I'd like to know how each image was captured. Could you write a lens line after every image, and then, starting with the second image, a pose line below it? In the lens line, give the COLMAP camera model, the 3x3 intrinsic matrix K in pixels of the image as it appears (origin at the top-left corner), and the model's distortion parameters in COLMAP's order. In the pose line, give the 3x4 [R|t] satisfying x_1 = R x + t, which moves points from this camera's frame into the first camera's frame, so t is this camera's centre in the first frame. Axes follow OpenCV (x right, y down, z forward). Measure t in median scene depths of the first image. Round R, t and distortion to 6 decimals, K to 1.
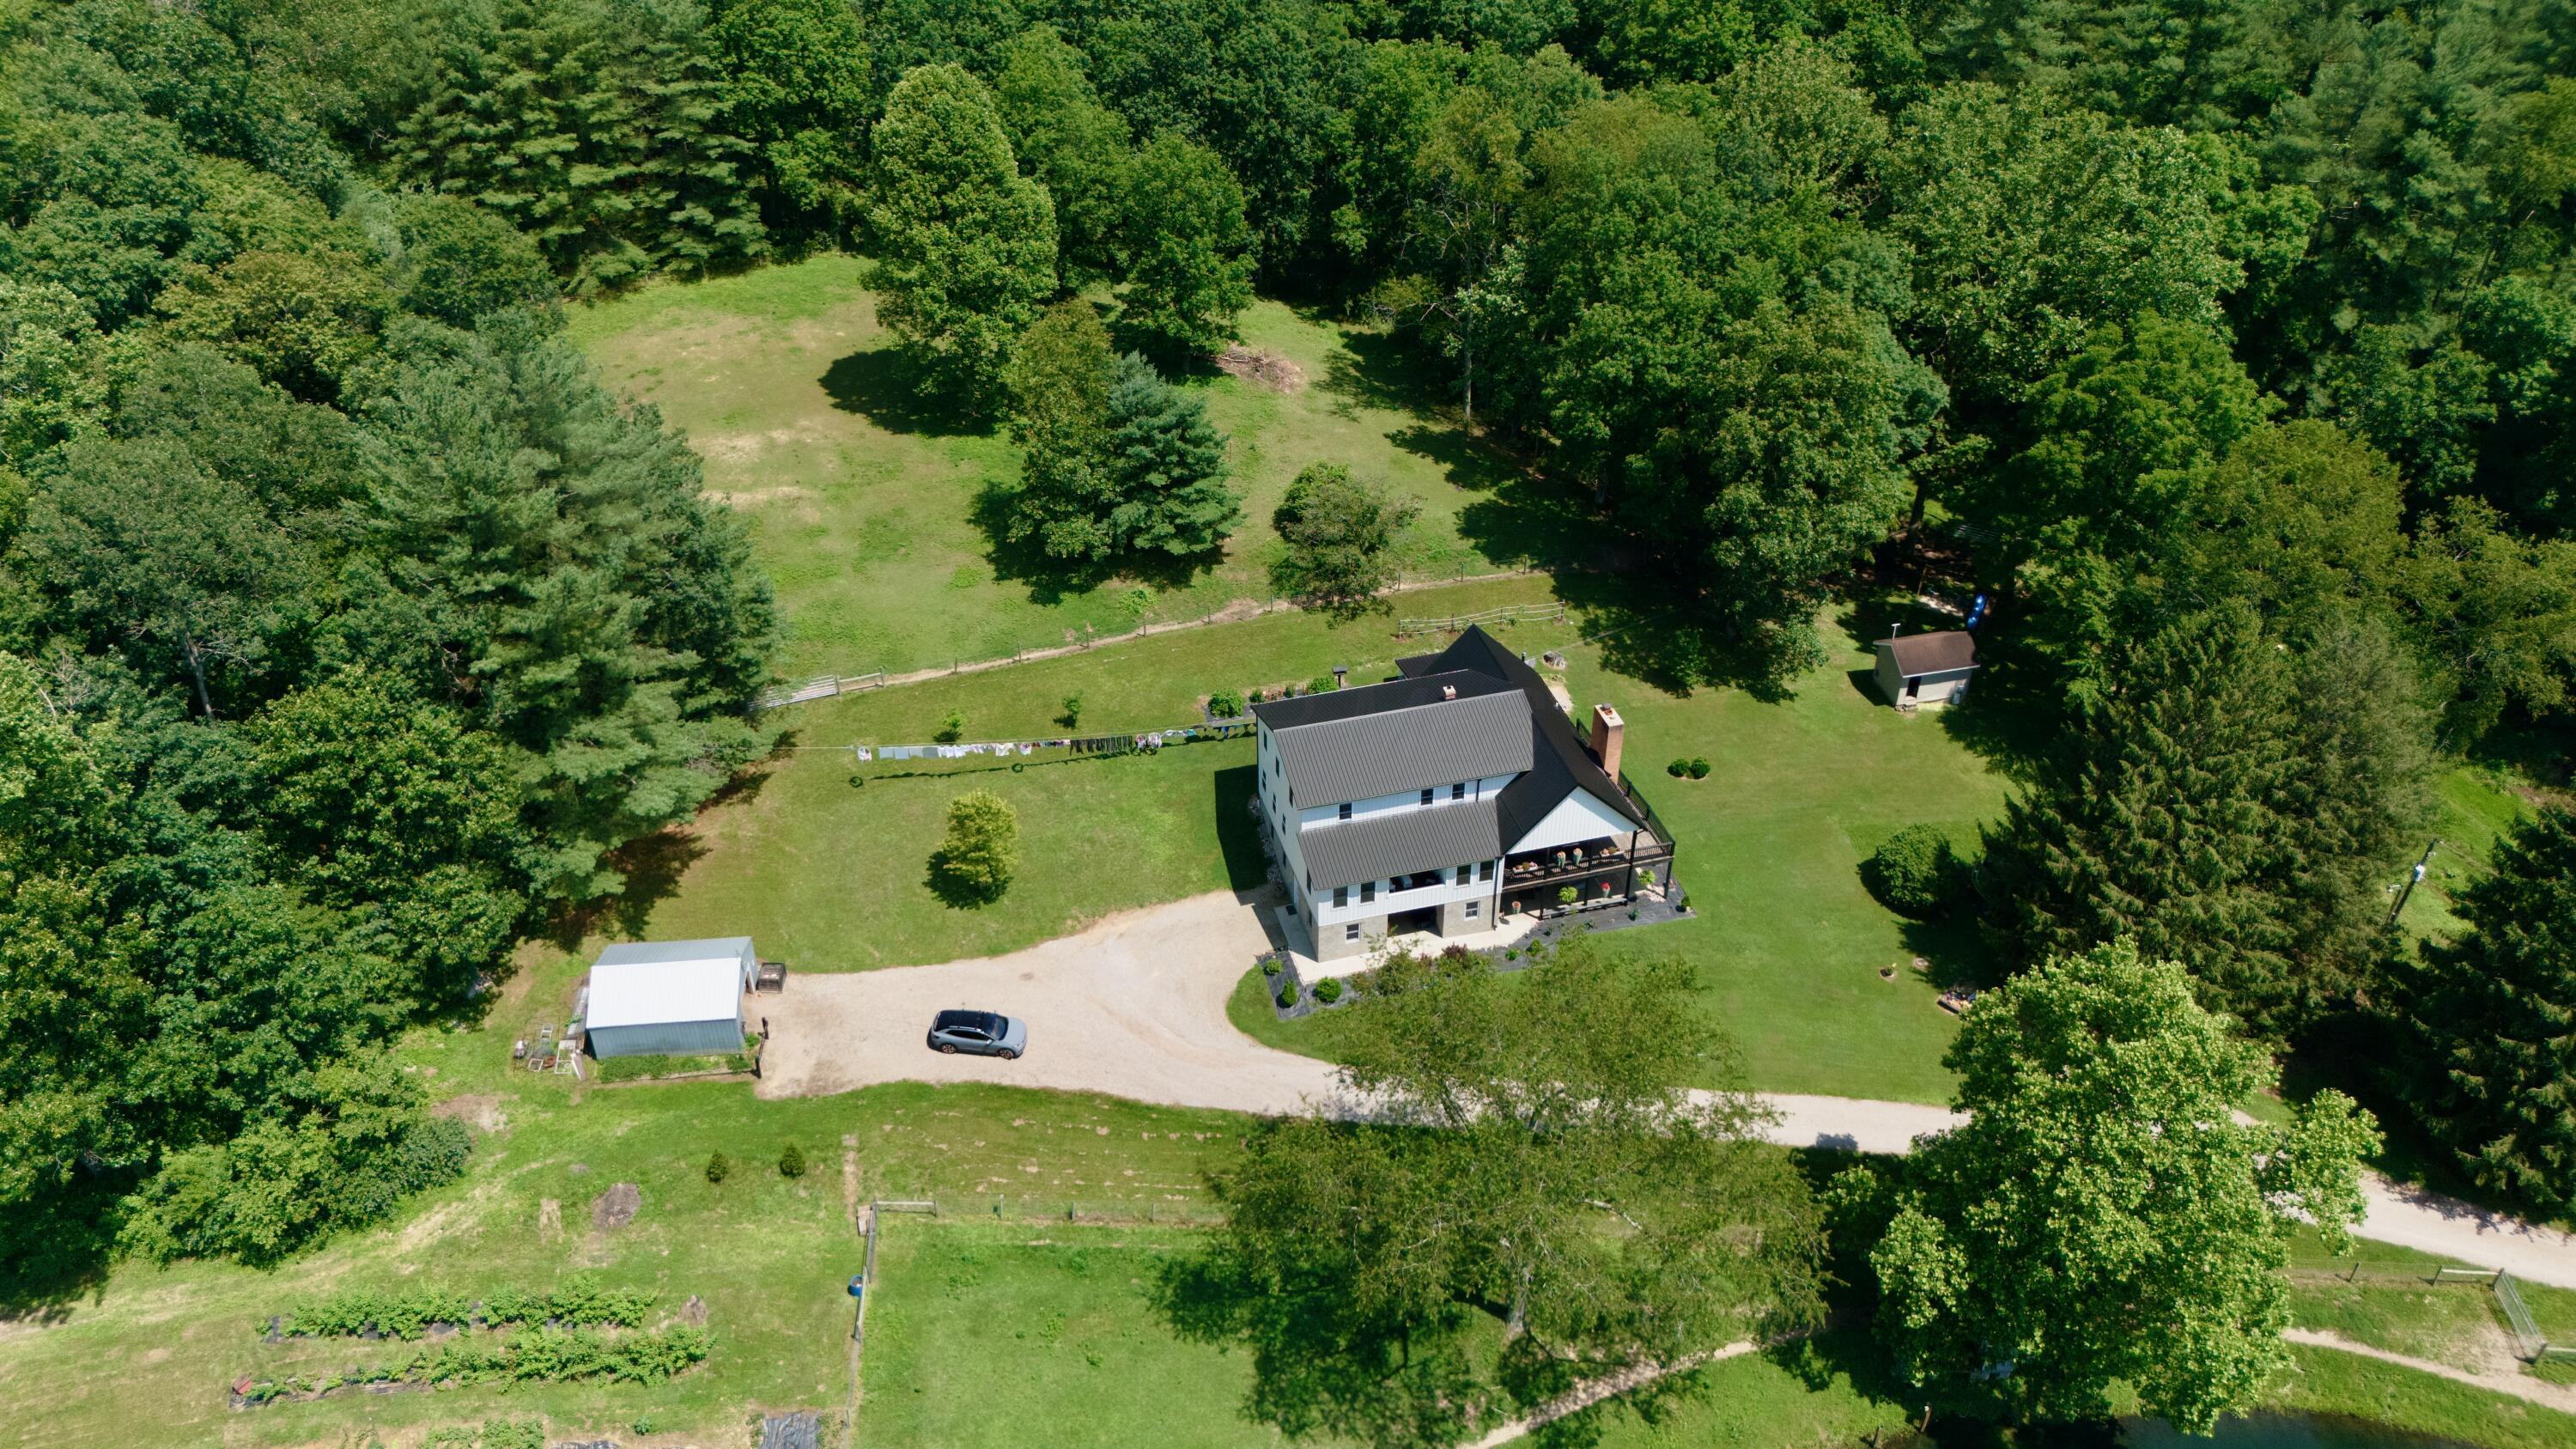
lens RADIAL K [[1867.0, 0, 1288.0], [0, 1867.0, 724.5], [0, 0, 1]] dist [0.072449, -0.069194]
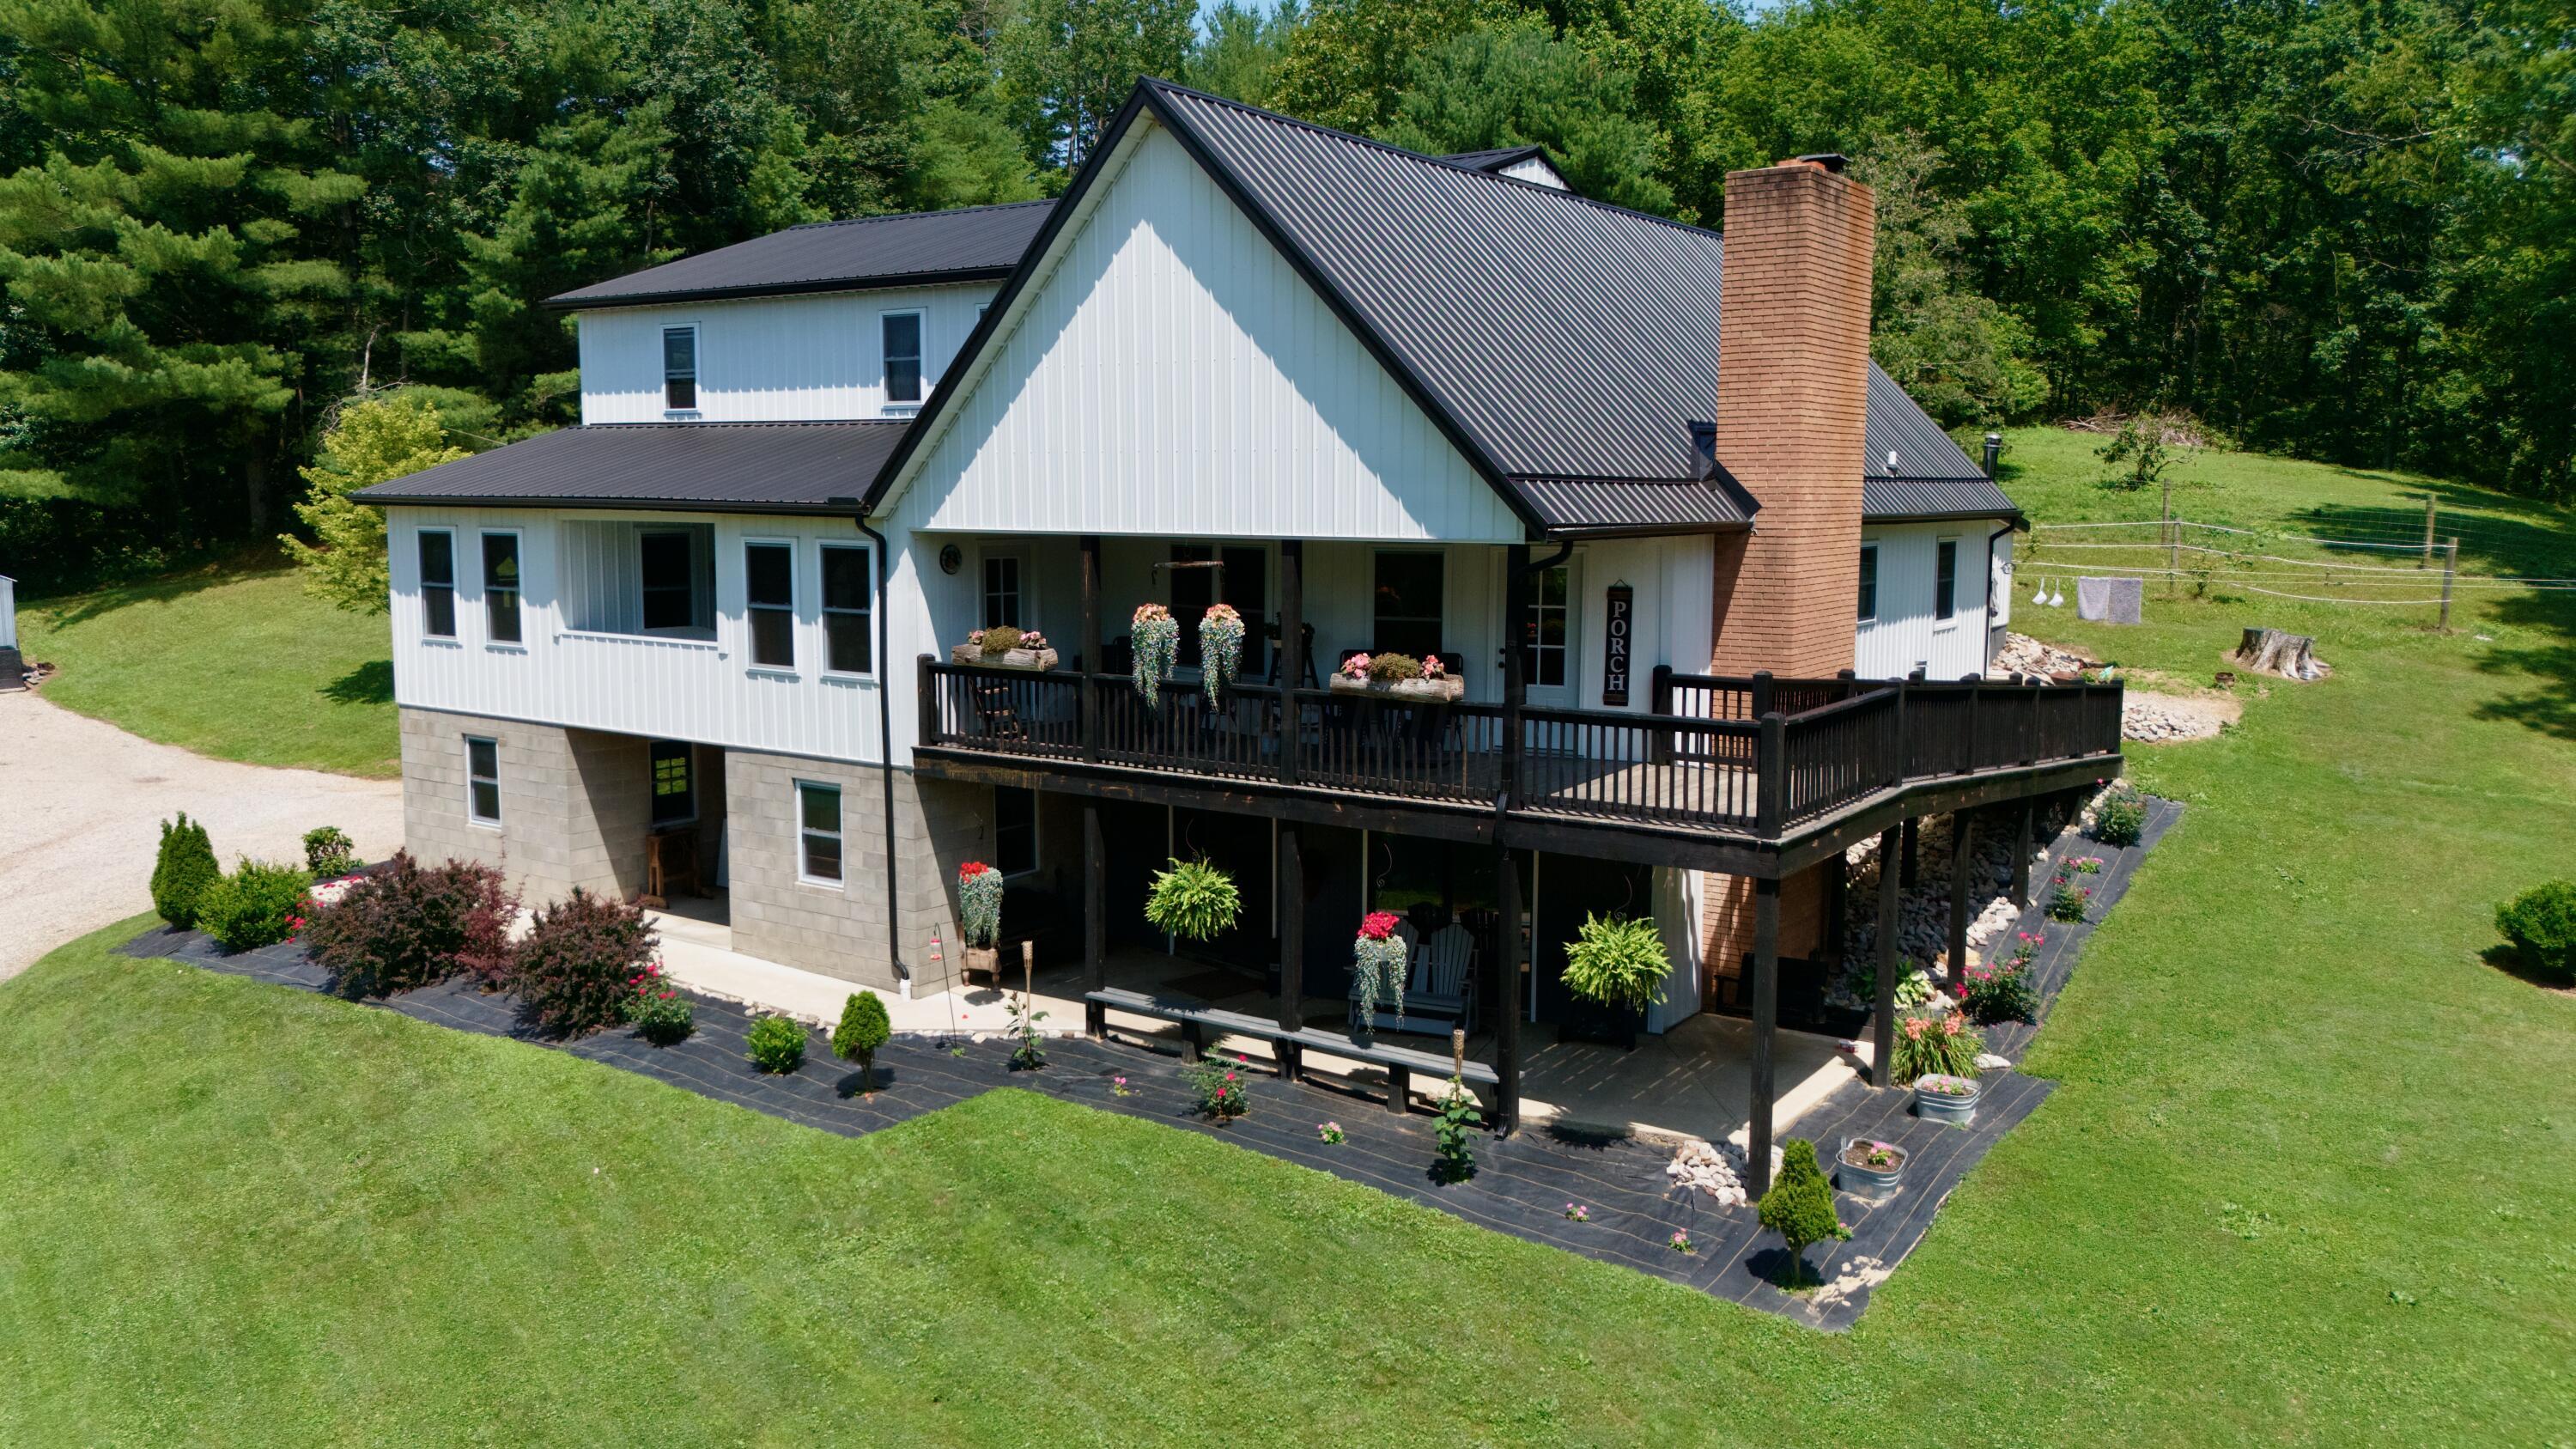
lens RADIAL K [[1897.2, 0, 1288.0], [0, 1897.2, 724.5], [0, 0, 1]] dist [0.024717, 0.008190]
pose [[0.650327, 0.115033, -0.750894, 0.290852], [-0.457013, 0.848826, -0.265770, 0.120006], [0.606806, 0.516006, 0.604586, 0.878671]]
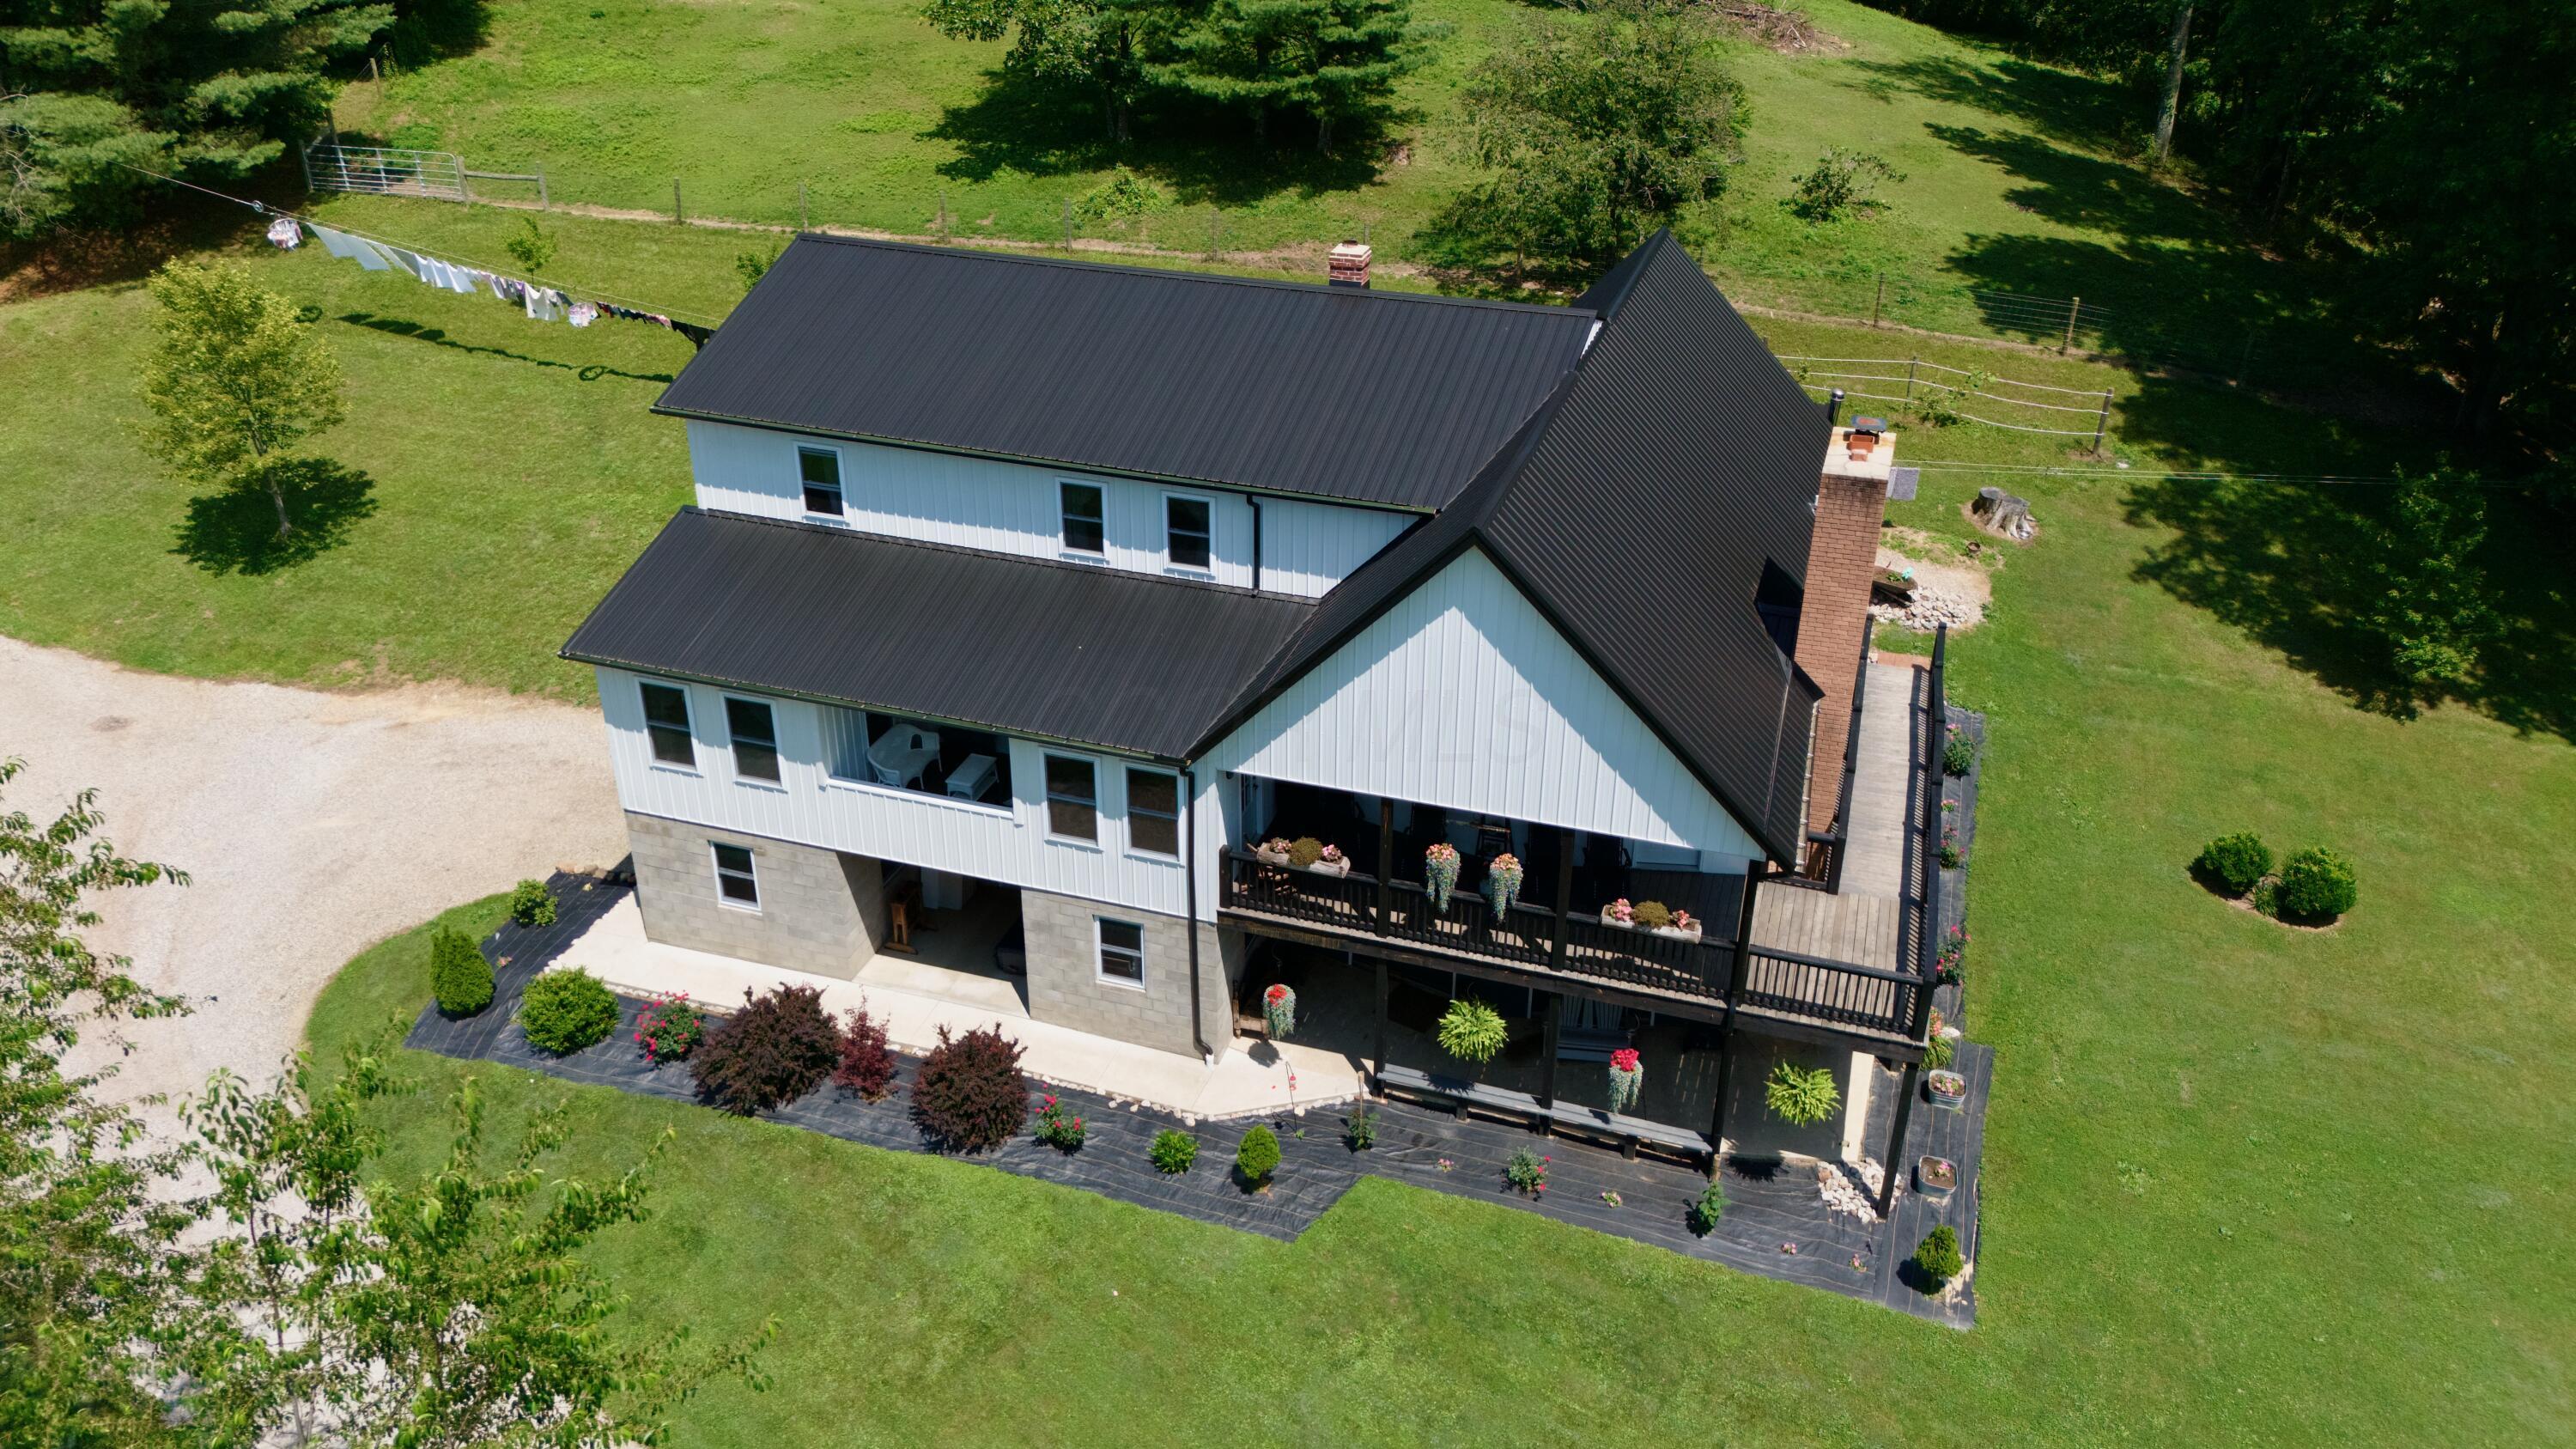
lens RADIAL K [[1867.0, 0, 1288.0], [0, 1867.0, 724.5], [0, 0, 1]] dist [0.072449, -0.069194]
pose [[0.839388, 0.275582, -0.468489, 0.238077], [-0.332490, 0.942194, -0.041487, 0.069083], [0.429974, 0.190592, 0.882495, 0.742646]]
